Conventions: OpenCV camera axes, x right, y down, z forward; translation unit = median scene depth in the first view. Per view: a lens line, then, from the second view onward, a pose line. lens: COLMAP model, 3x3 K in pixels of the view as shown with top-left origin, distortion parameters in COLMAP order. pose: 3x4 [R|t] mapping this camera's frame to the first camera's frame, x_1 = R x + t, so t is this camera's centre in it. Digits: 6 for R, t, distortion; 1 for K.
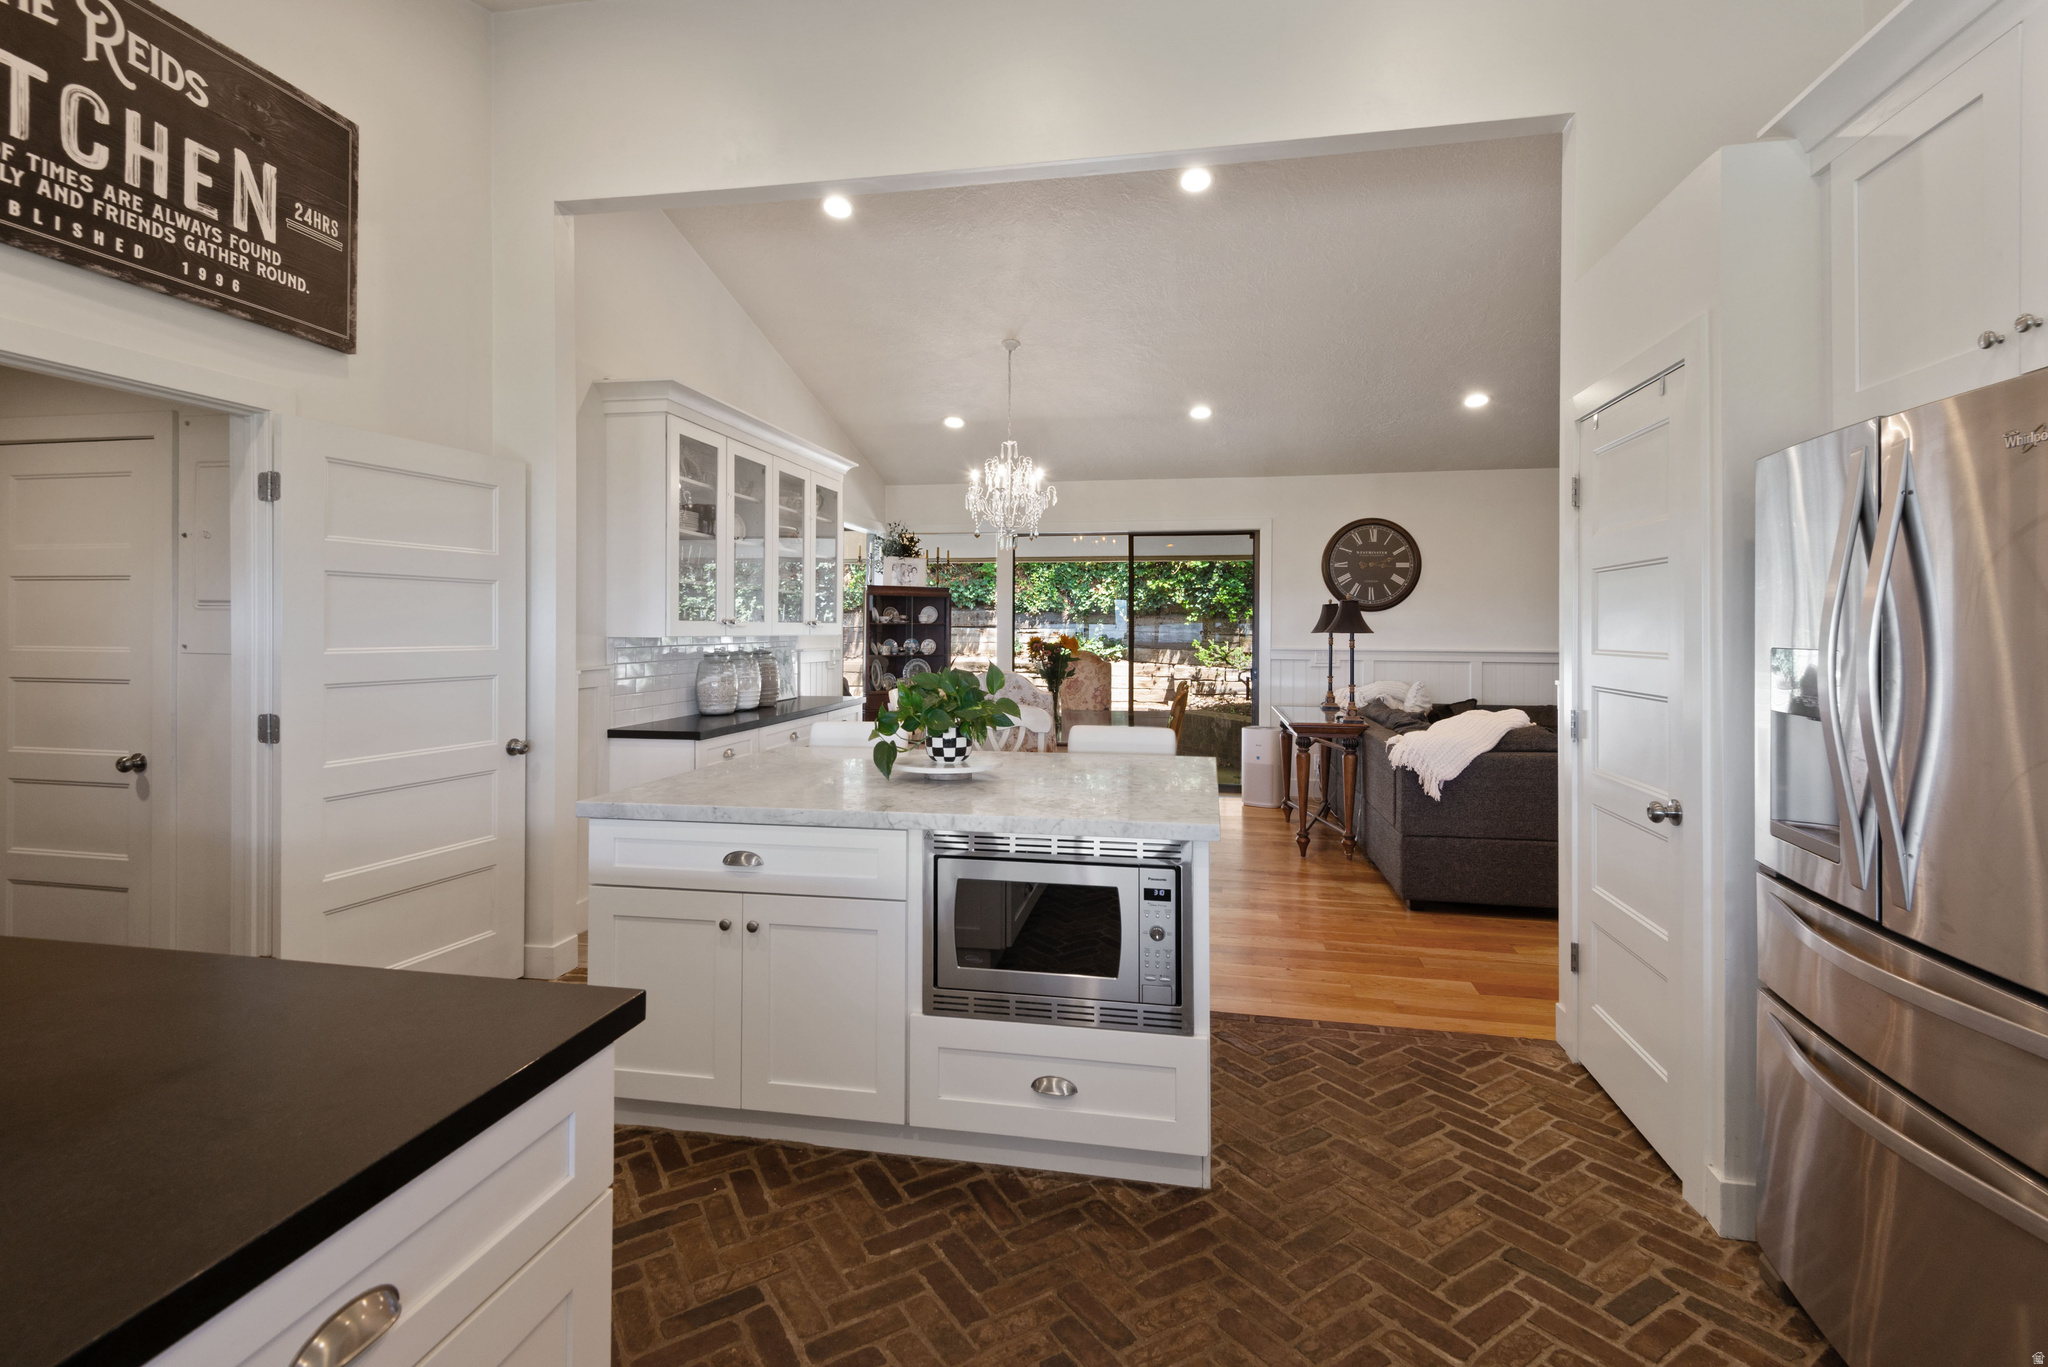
lens RADIAL K [[960.0, 0, 1011.7], [0, 960.0, 628.6], [0, 0, 1]] dist [0.014005, -0.000130]
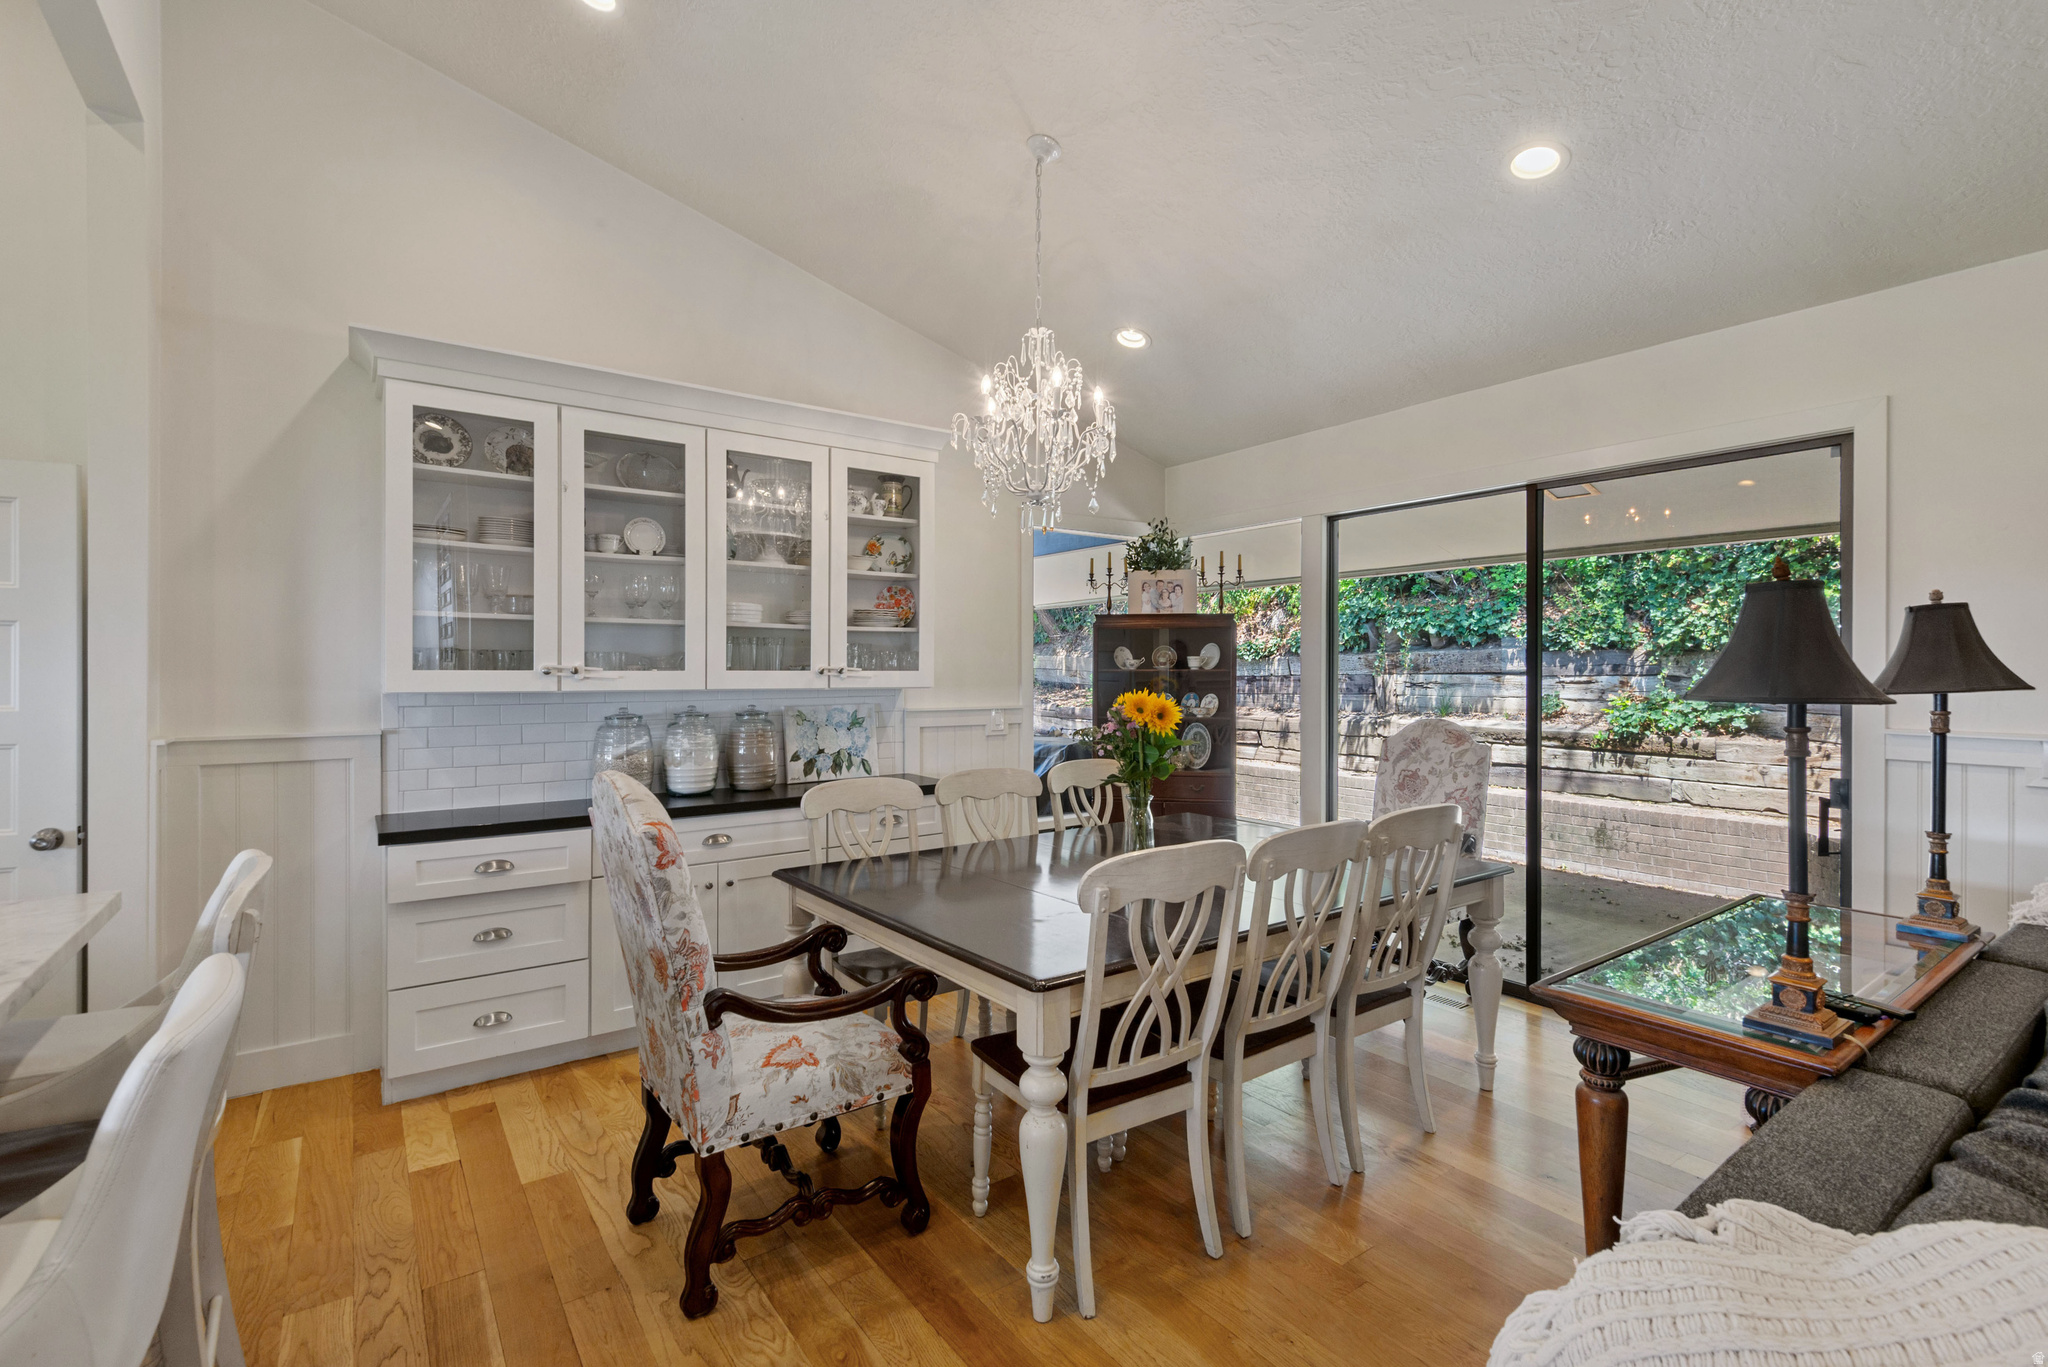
lens RADIAL K [[960.0, 0, 1029.4], [0, 960.0, 678.0], [0, 0, 1]] dist [0.014005, -0.000130]
pose [[0.734069, -0.003765, -0.679064, 0.270403], [0.004381, 0.999990, -0.000809, -0.000191], [0.679061, -0.002381, 0.734078, 0.455590]]
